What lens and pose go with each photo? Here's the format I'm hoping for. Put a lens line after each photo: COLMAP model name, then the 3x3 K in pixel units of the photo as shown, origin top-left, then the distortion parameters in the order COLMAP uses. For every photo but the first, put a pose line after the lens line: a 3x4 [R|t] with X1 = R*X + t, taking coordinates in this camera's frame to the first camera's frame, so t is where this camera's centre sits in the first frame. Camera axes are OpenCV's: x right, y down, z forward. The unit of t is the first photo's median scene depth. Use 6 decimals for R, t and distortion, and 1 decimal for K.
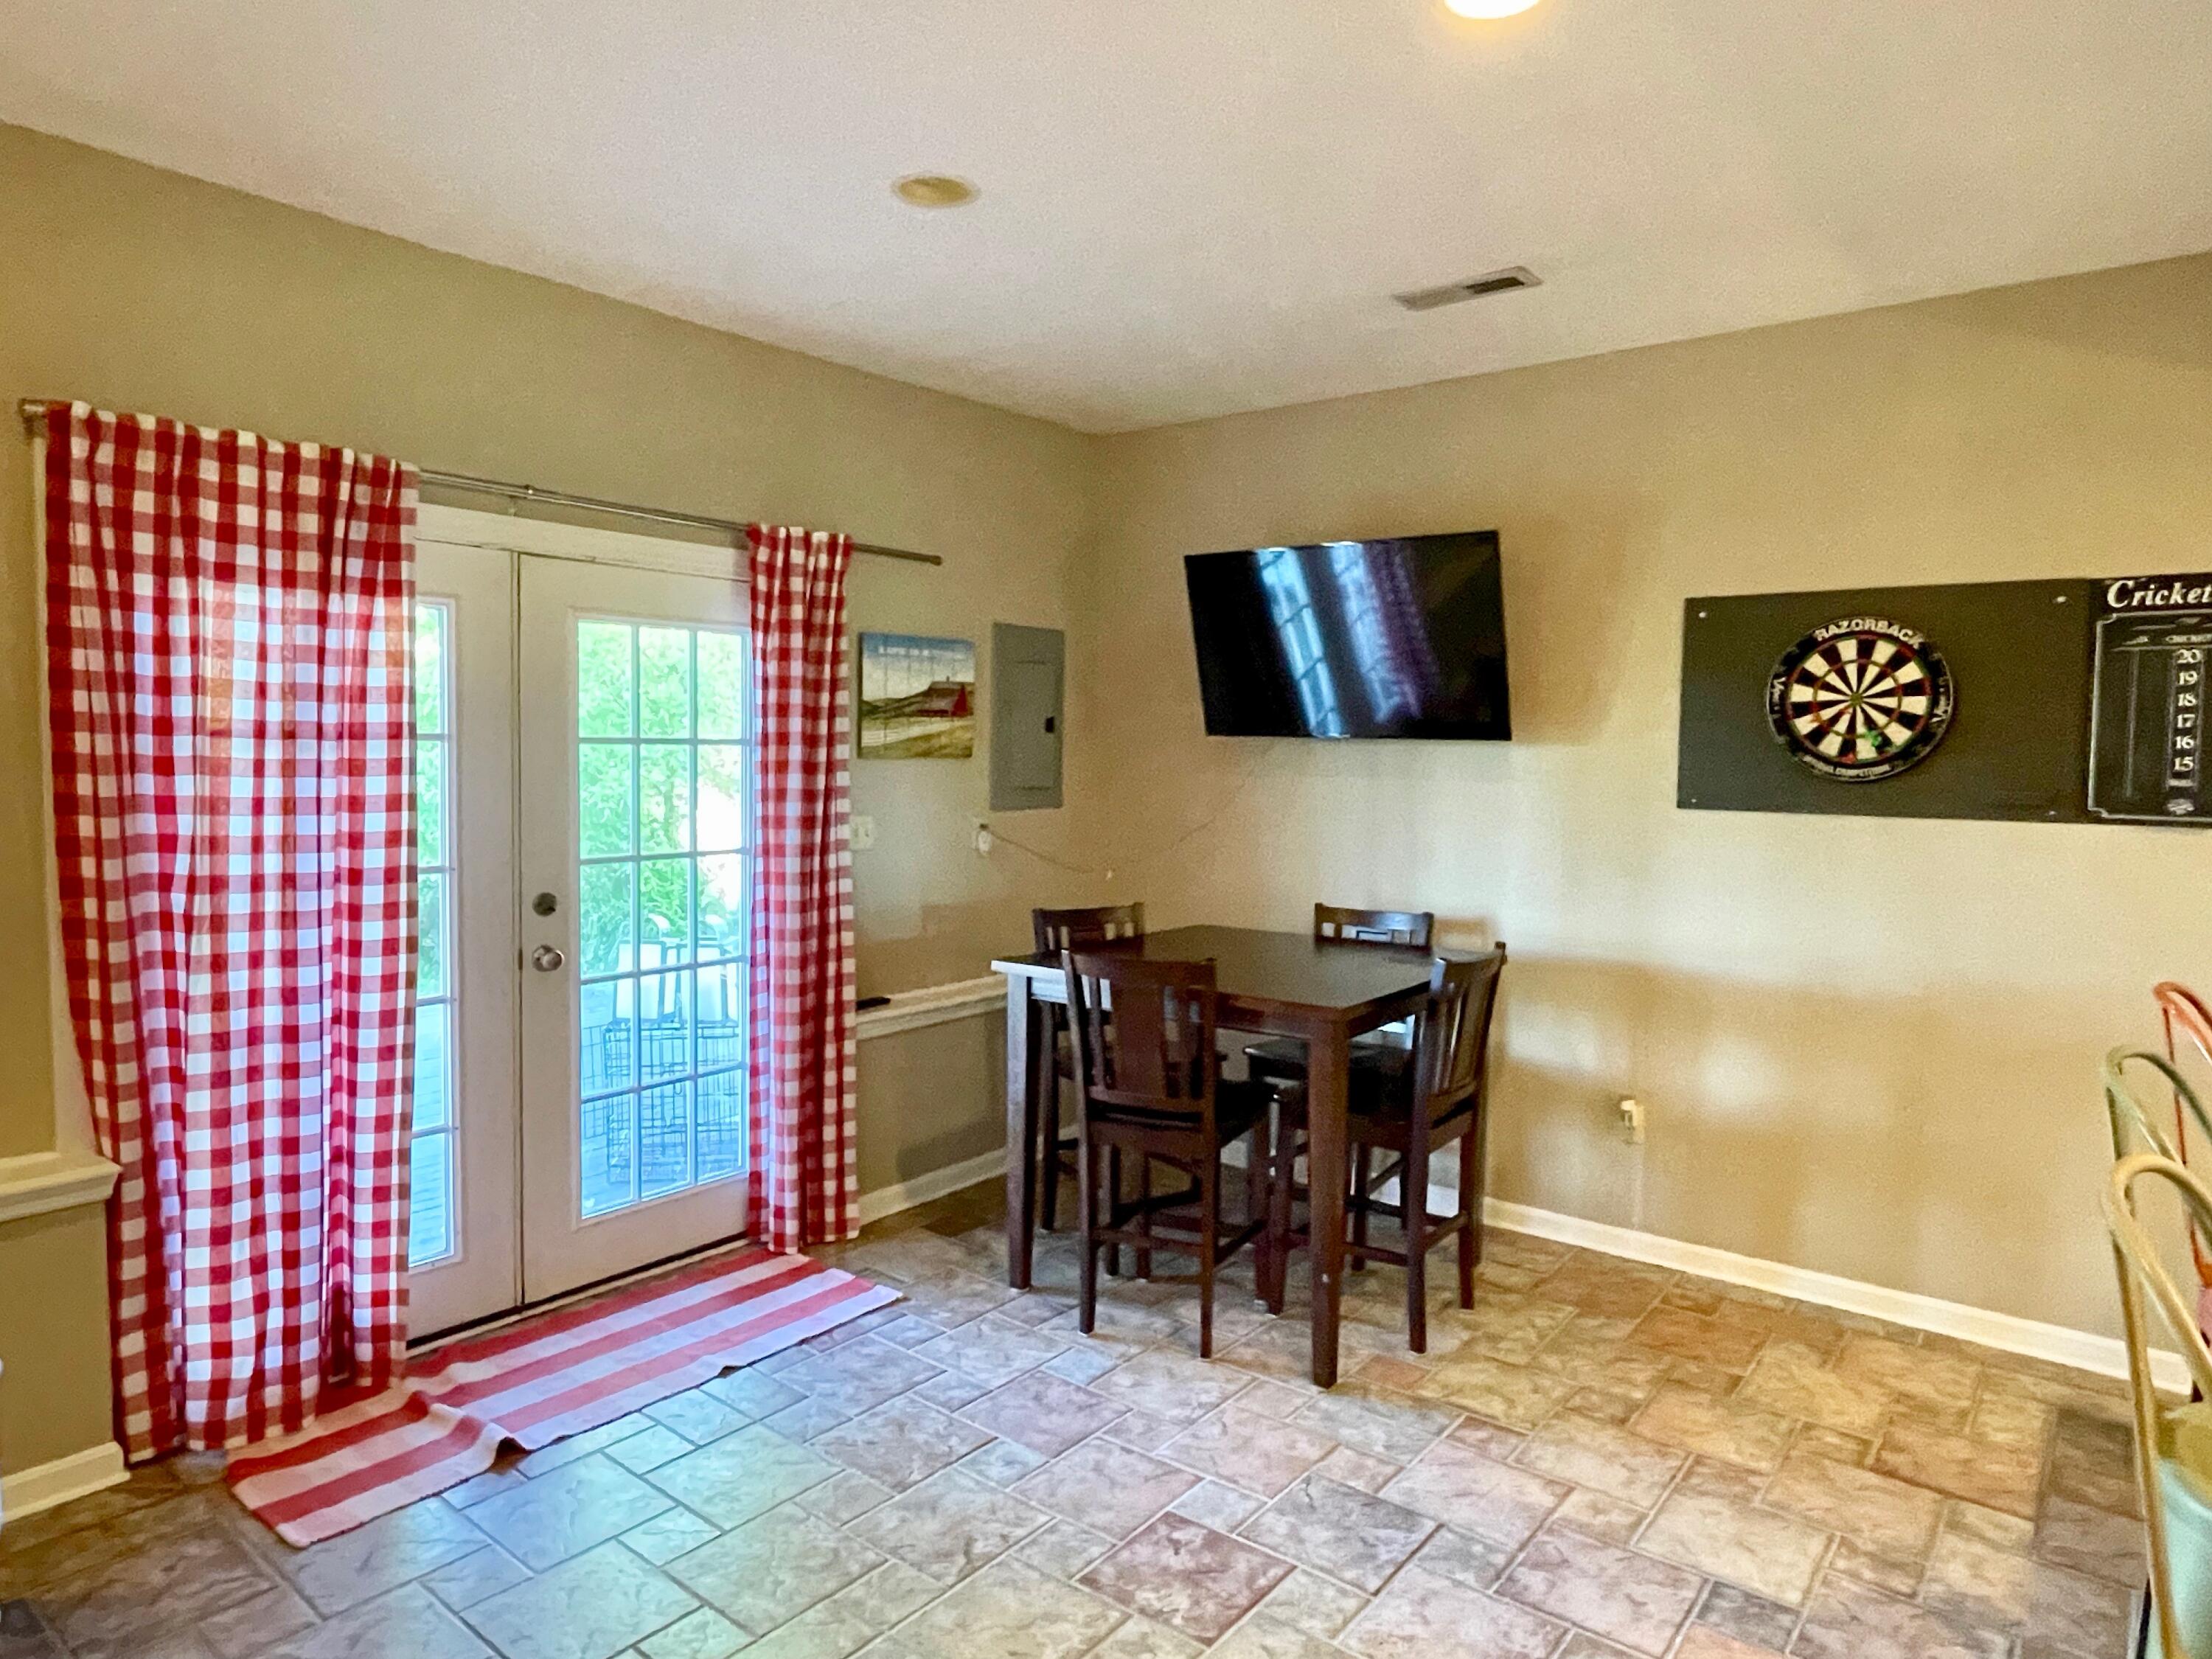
lens RADIAL K [[1340.8, 0, 1116.8], [0, 1340.8, 822.6], [0, 0, 1]] dist [-0.002212, -0.001257]
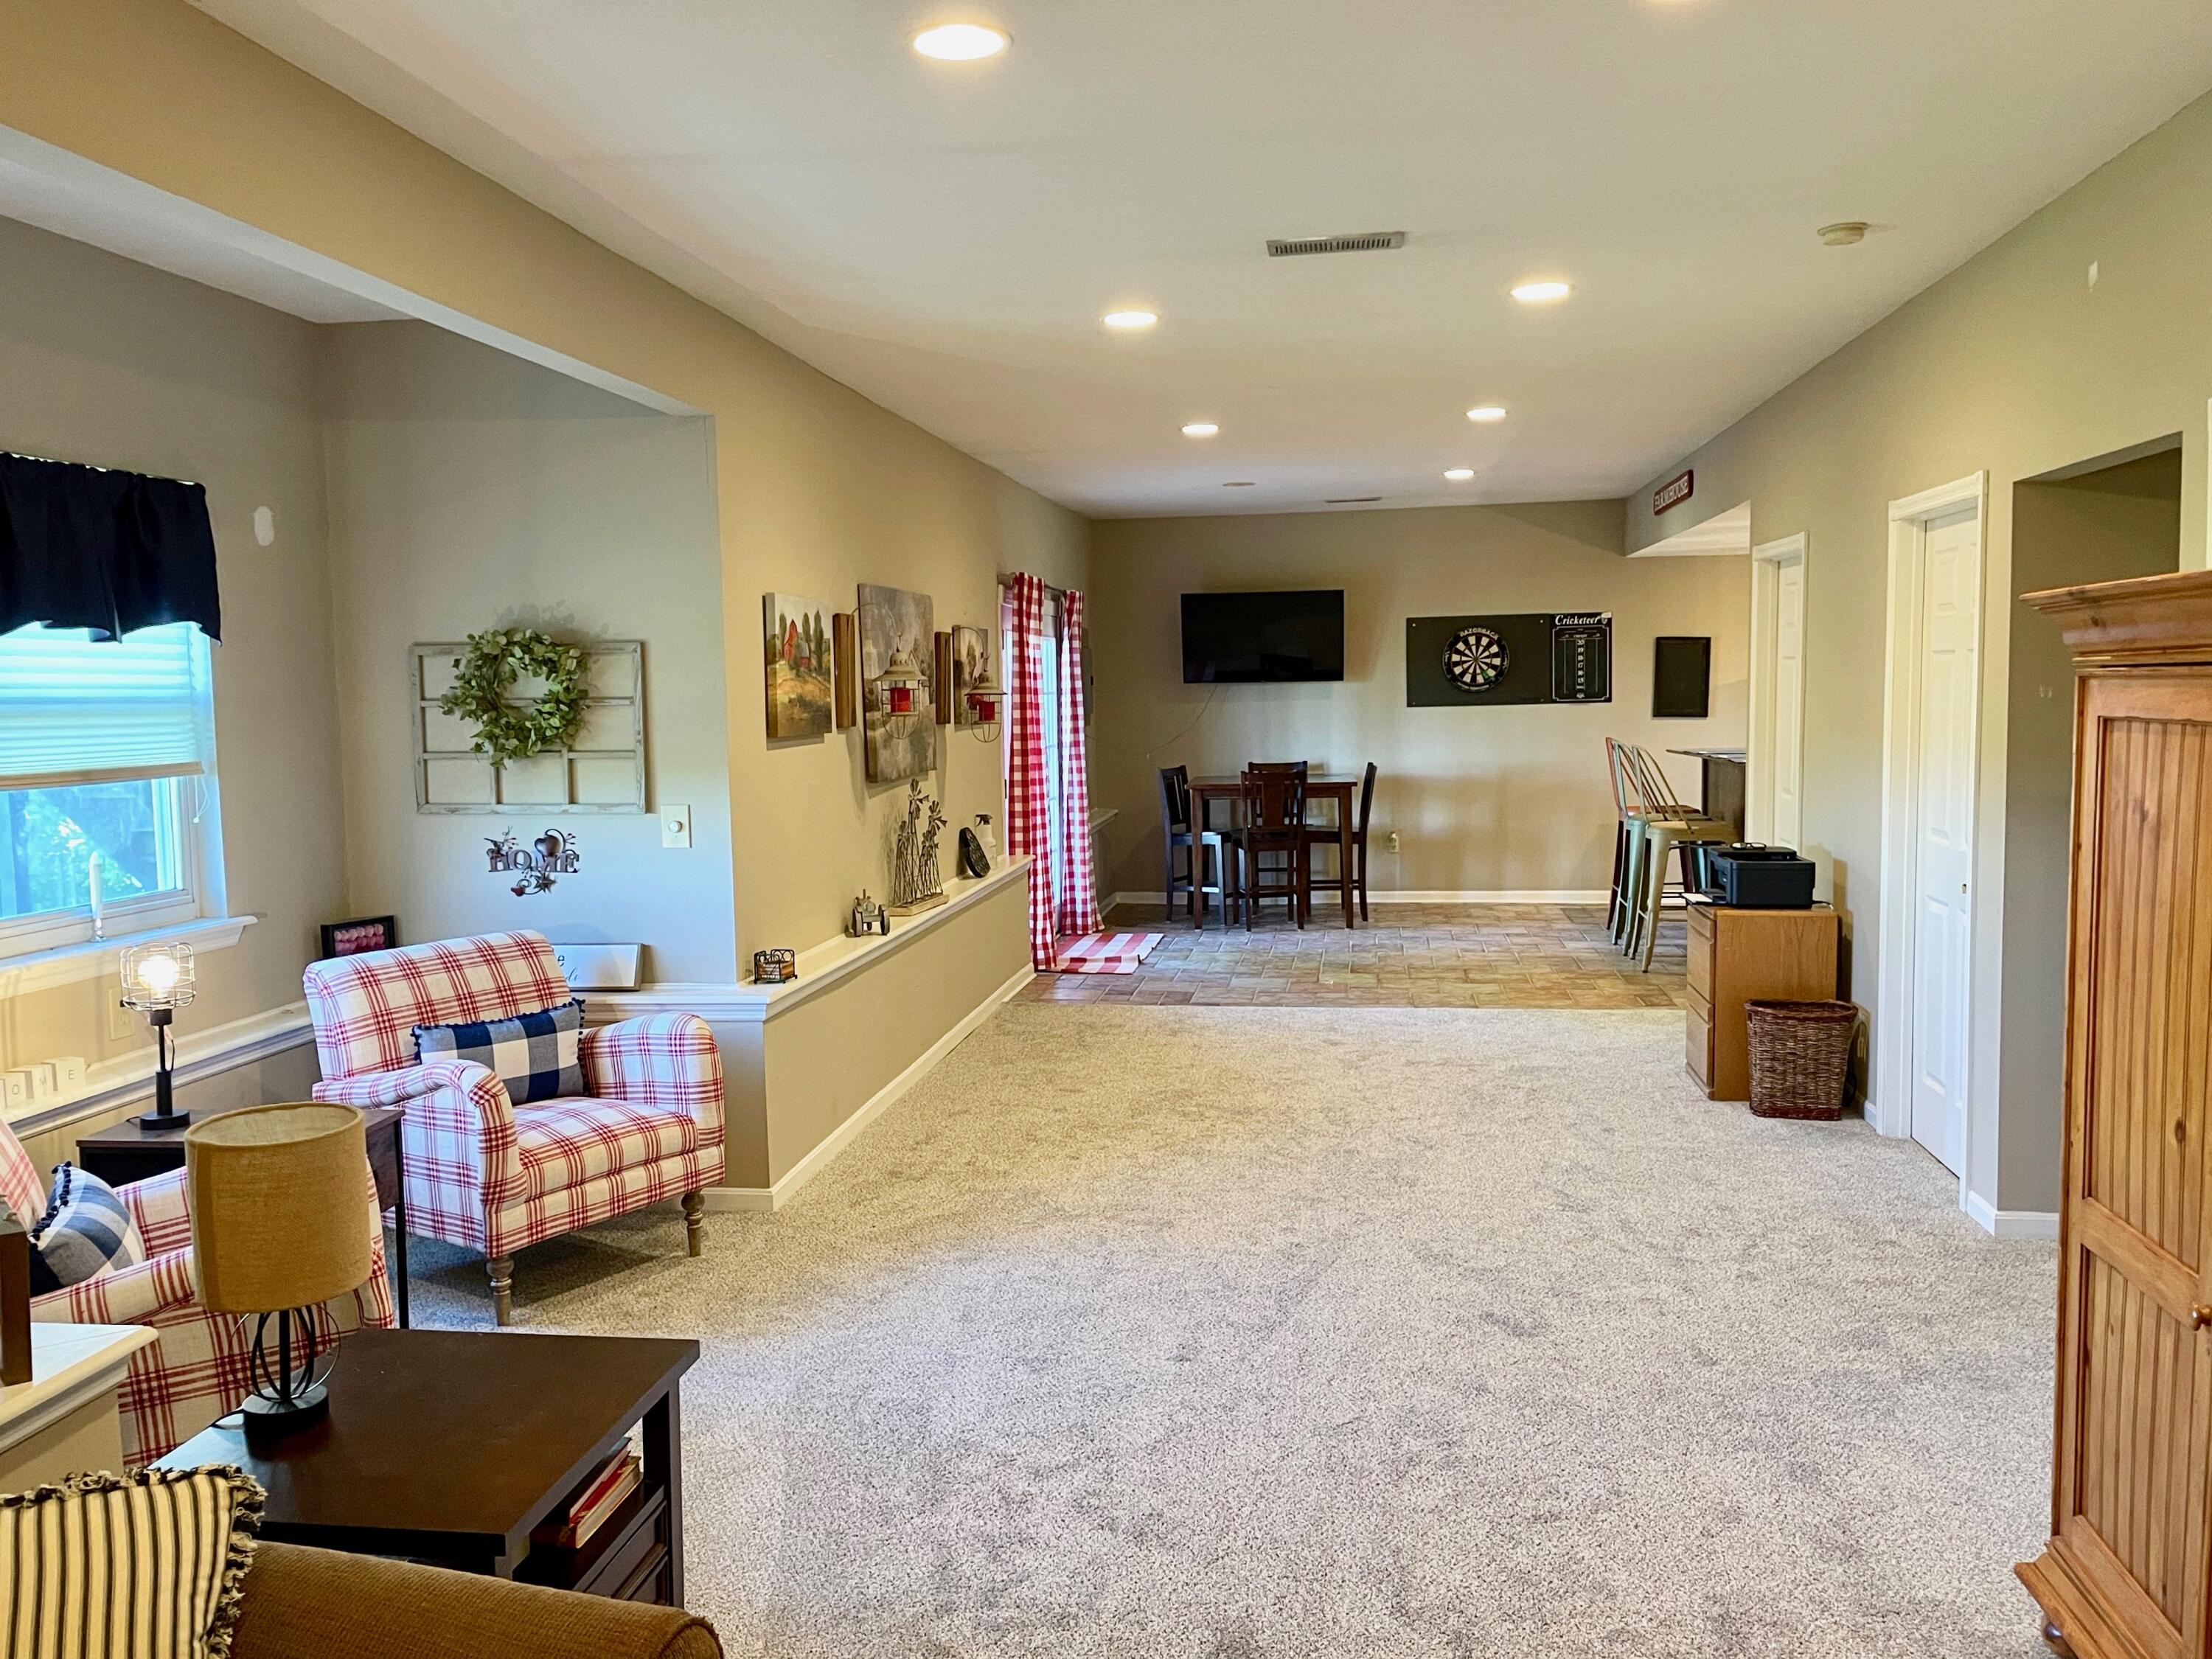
lens RADIAL K [[1780.7, 0, 1088.8], [0, 1780.7, 843.9], [0, 0, 1]] dist [0.045470, -0.021392]
pose [[0.870498, -0.077190, 0.486081, -1.736759], [0.063432, 0.996984, 0.044724, 0.057599], [-0.488067, -0.008099, 0.872769, -1.579034]]
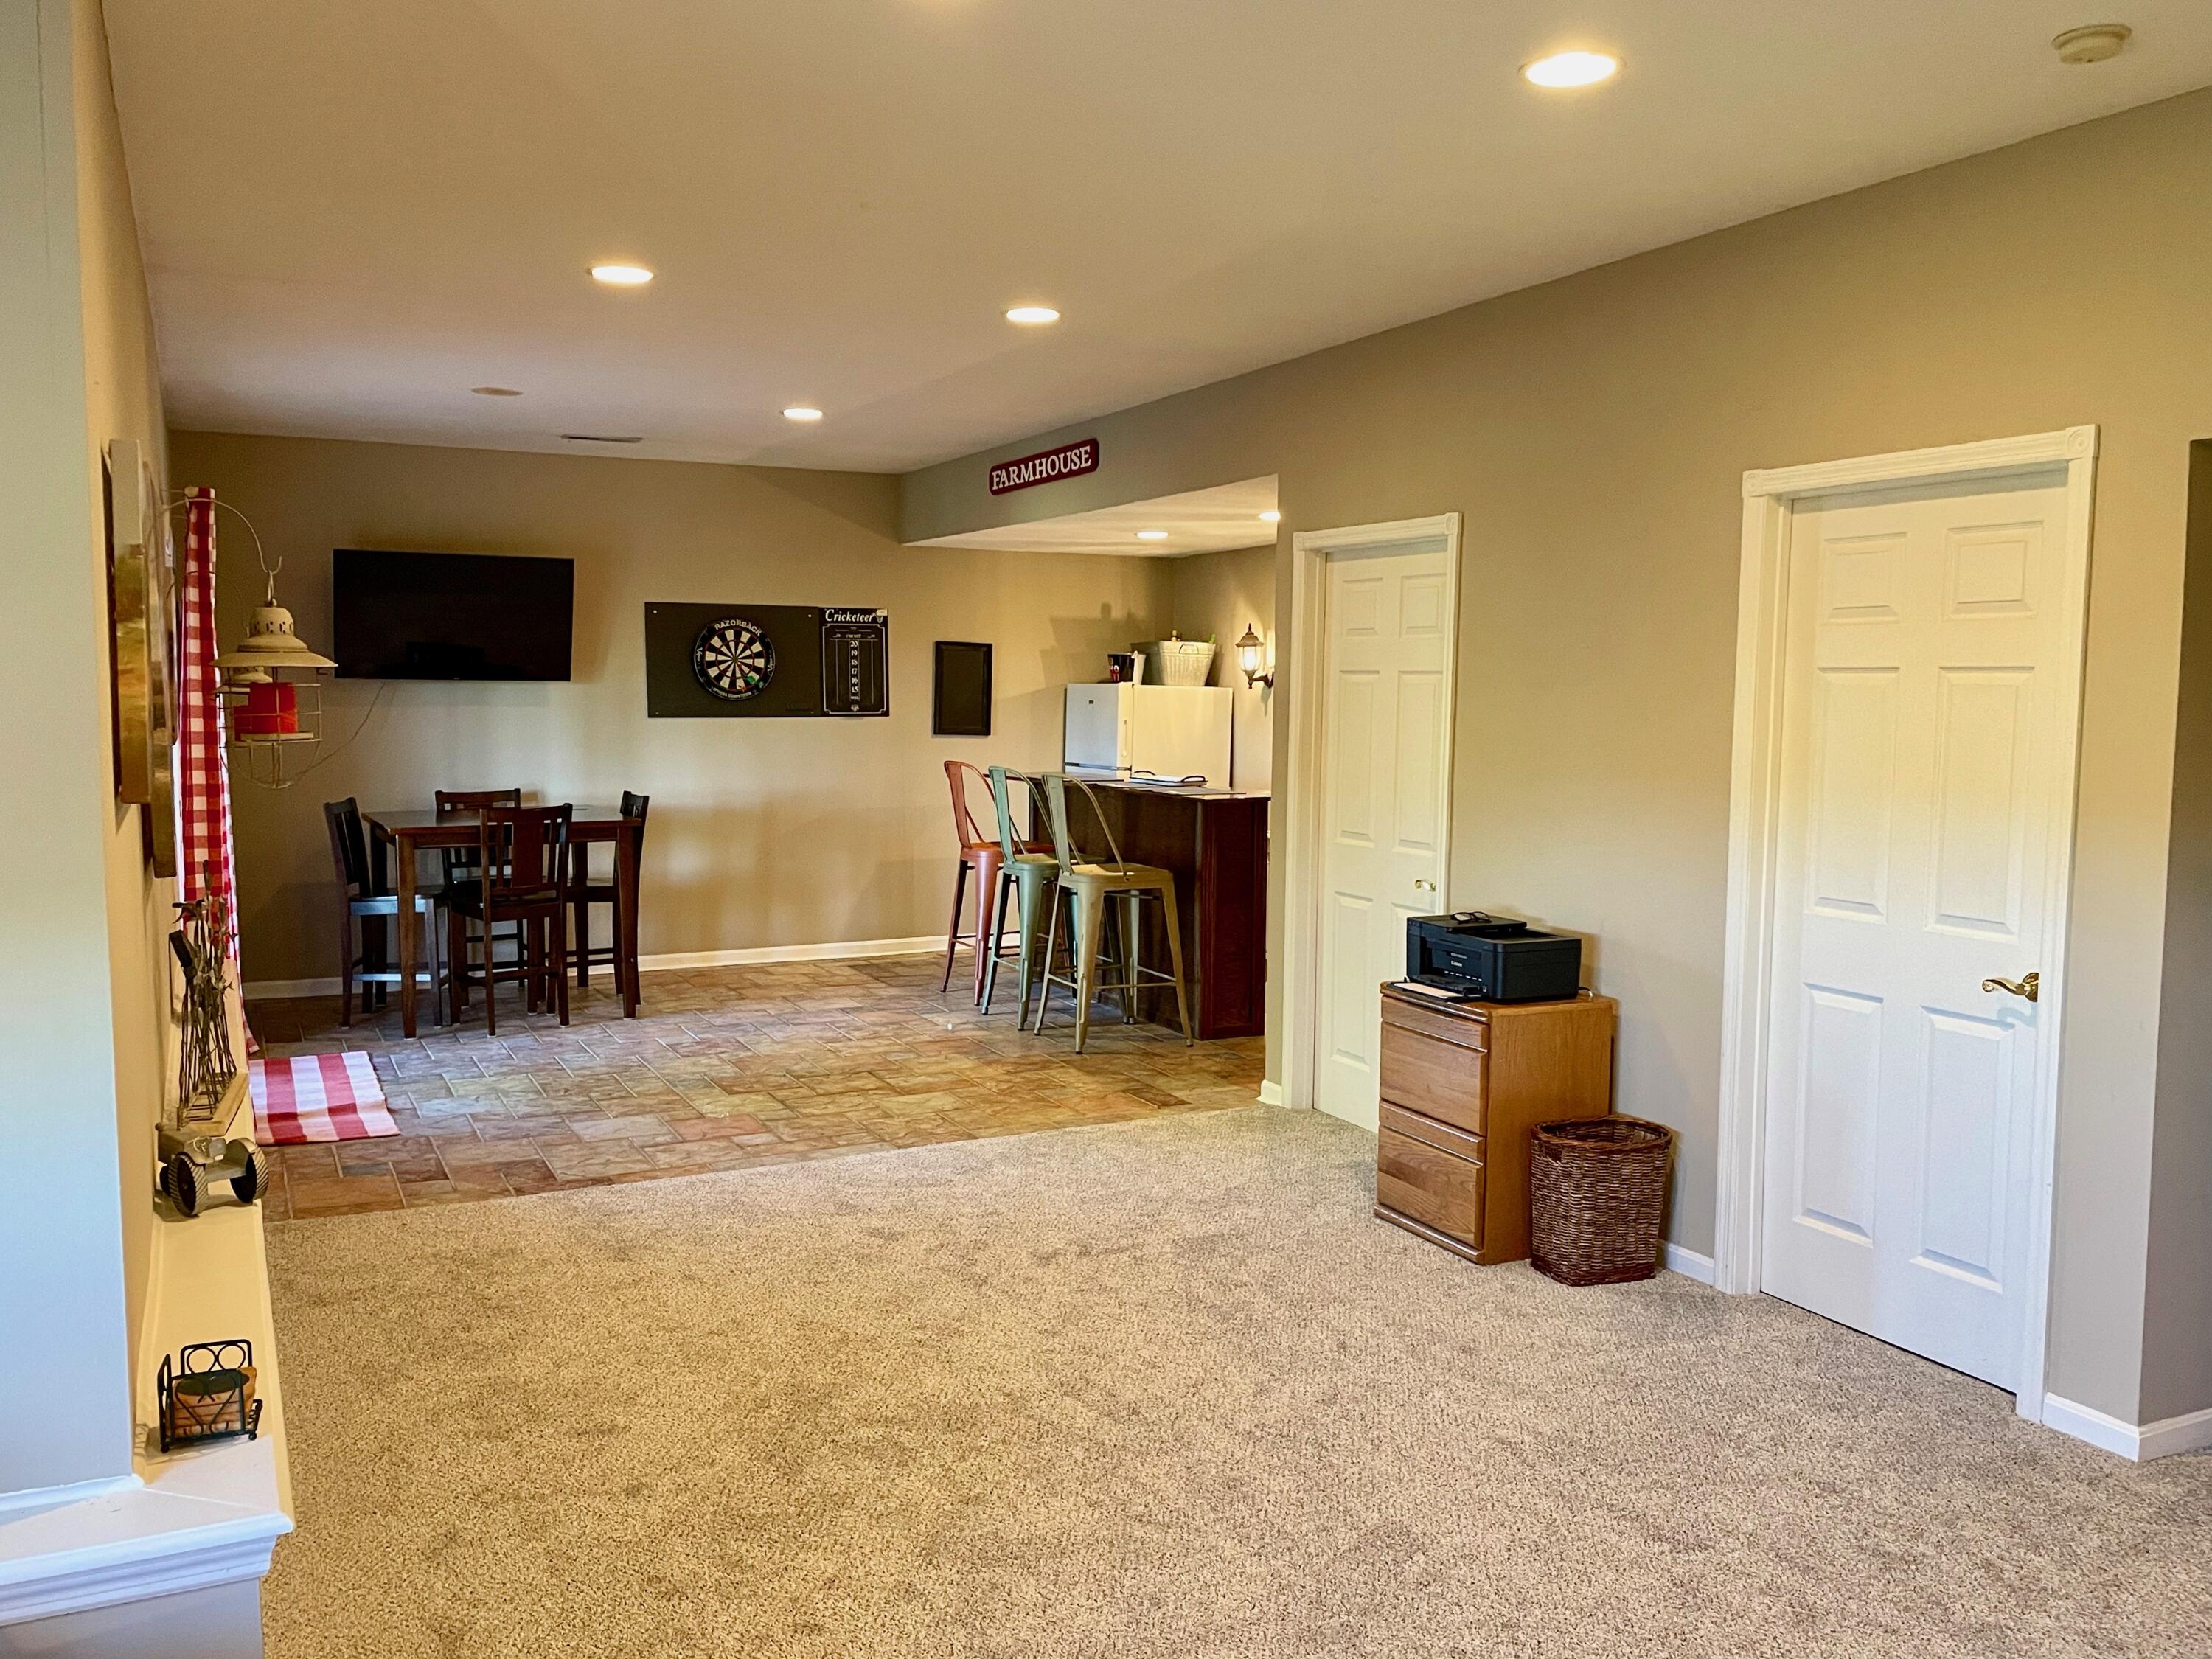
lens RADIAL K [[1780.7, 0, 1104.7], [0, 1780.7, 840.5], [0, 0, 1]] dist [0.045470, -0.021392]
pose [[0.431821, -0.091620, 0.897294, -1.624442], [0.053432, 0.995679, 0.075952, 0.004647], [-0.900375, 0.015146, 0.434851, -0.658808]]
